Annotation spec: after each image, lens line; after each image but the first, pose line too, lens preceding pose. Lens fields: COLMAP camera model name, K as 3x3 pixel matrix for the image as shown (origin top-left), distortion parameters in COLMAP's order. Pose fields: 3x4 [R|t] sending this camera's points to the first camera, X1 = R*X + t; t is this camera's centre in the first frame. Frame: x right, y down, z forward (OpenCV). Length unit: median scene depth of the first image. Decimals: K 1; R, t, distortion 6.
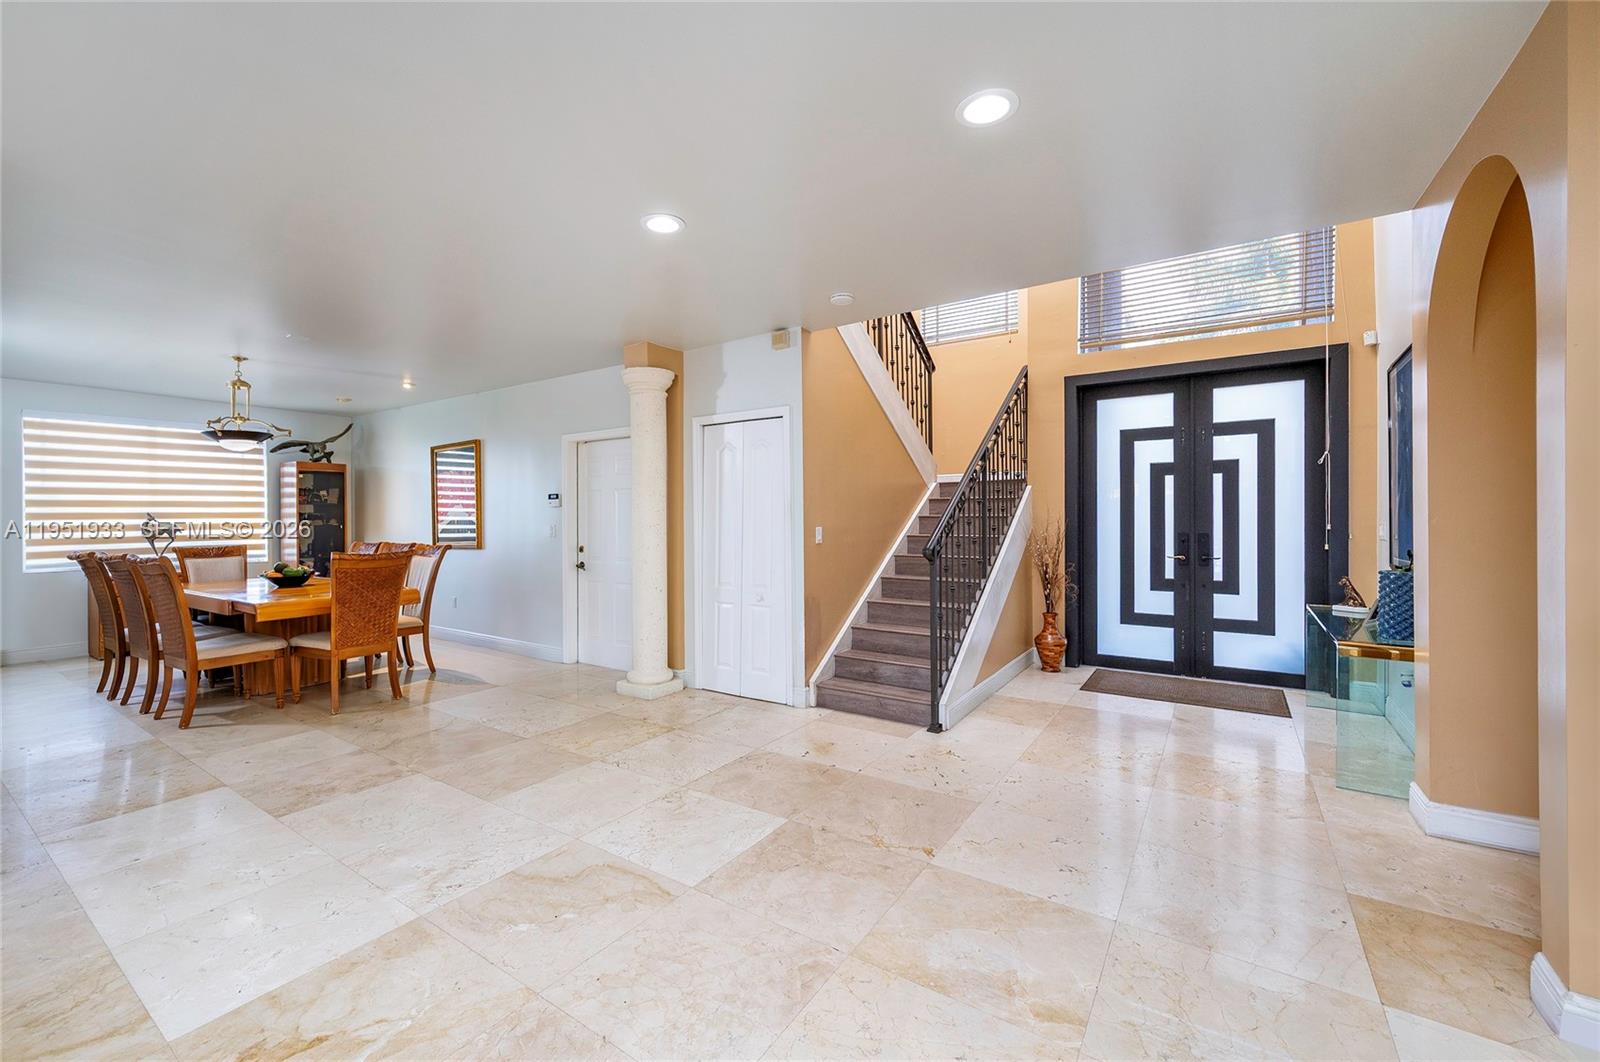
lens RADIAL K [[635.3, 0, 757.9], [0, 635.3, 511.8], [0, 0, 1]] dist [-0.000331, 0.000029]
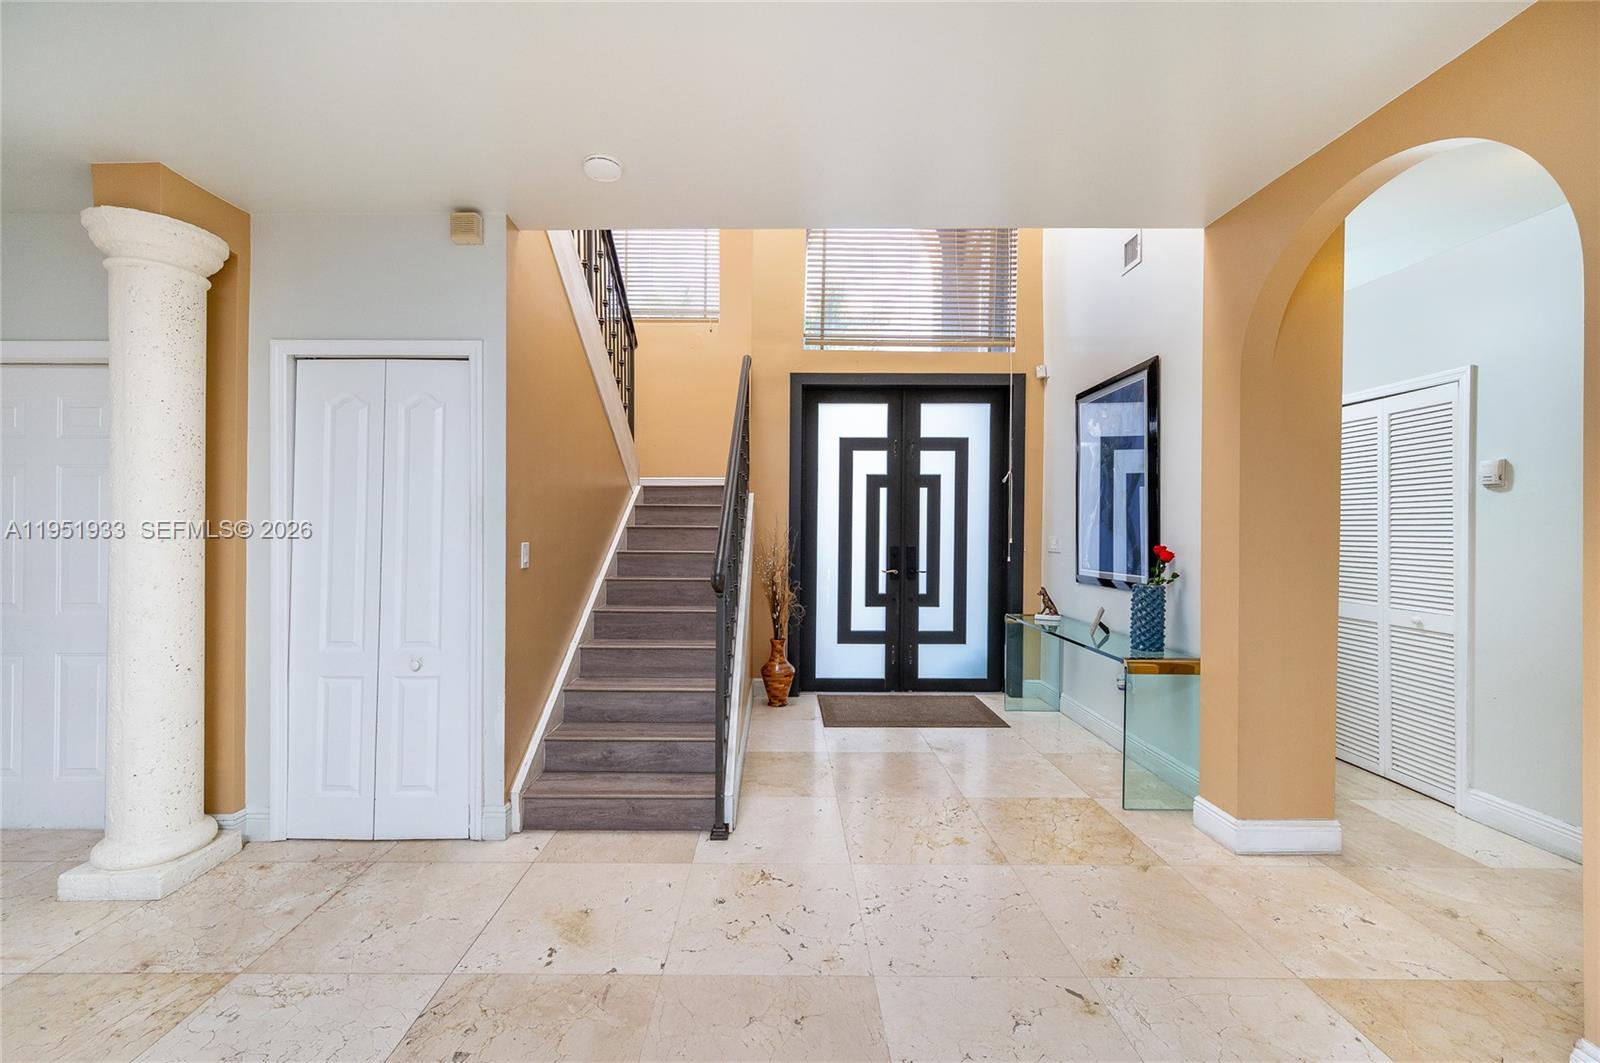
lens RADIAL K [[655.4, 0, 779.1], [0, 655.4, 525.4], [0, 0, 1]] dist [0.002168, 0.000391]
pose [[0.823179, 0.011442, 0.567667, -0.056897], [-0.013840, 0.999904, -0.000085, 0.002957], [-0.567613, -0.007787, 0.823259, 0.269932]]
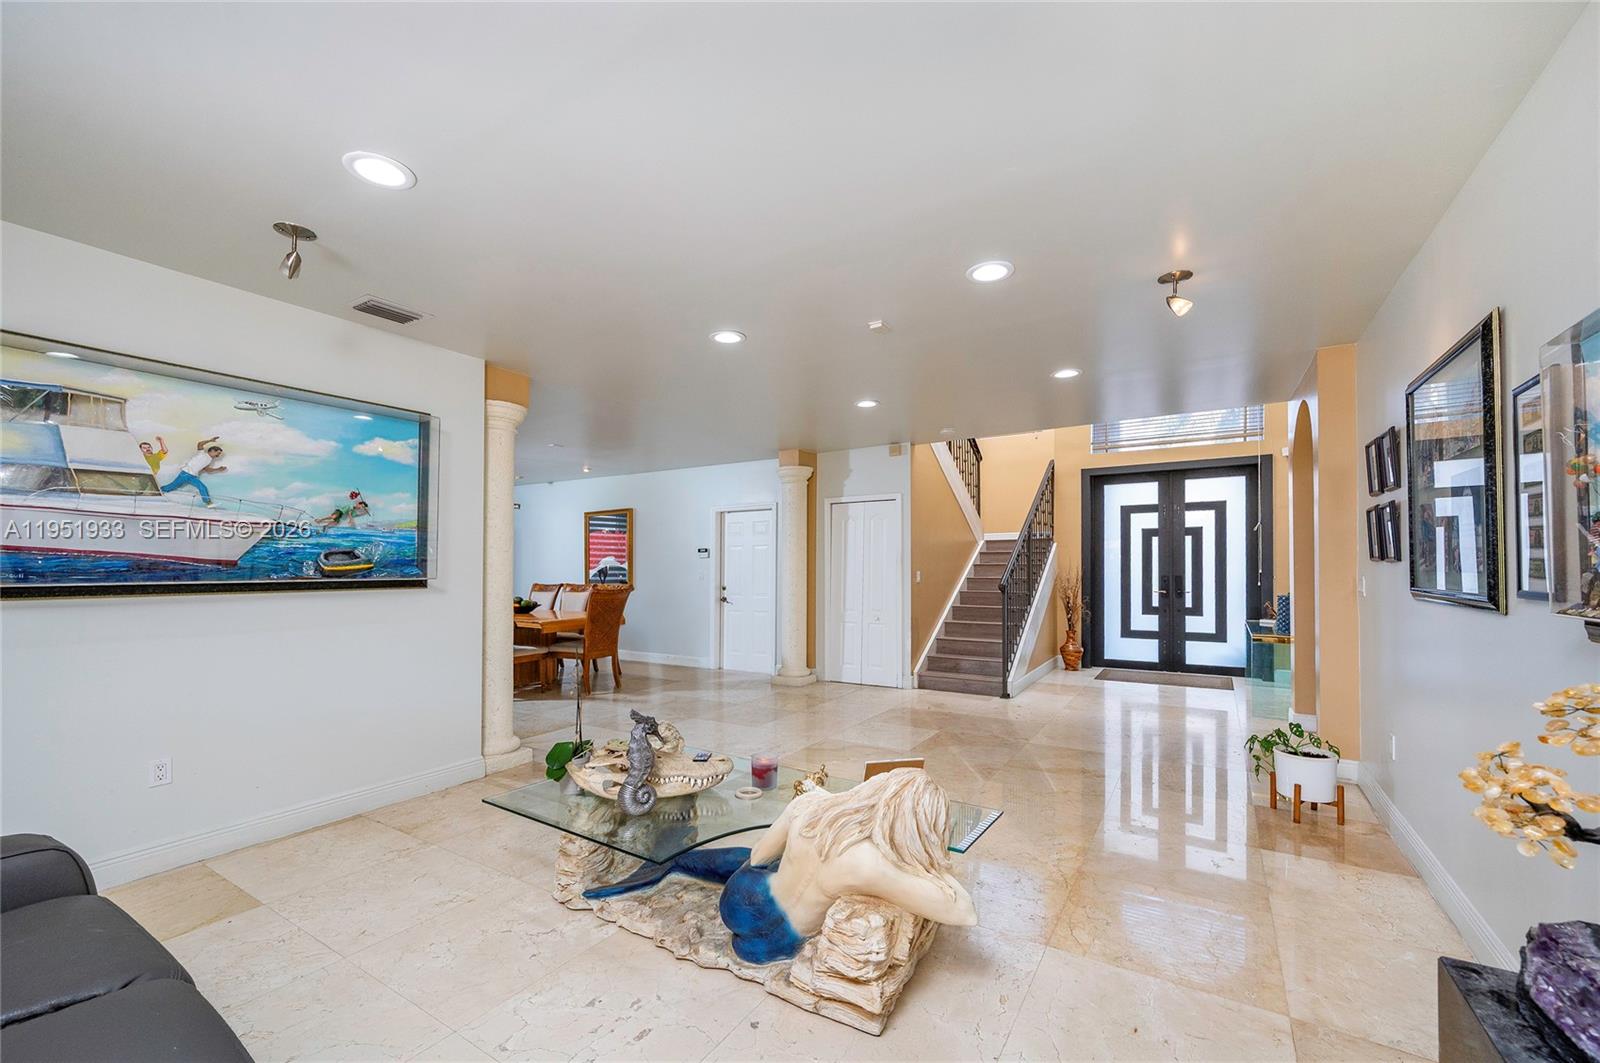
lens RADIAL K [[673.6, 0, 675.7], [0, 673.6, 559.2], [0, 0, 1]] dist [0.001666, 0.000112]
pose [[0.999057, -0.000307, -0.043428, -0.419220], [0.000250, 0.999999, -0.001315, -0.003514], [0.043428, 0.001302, 0.999056, -0.647230]]
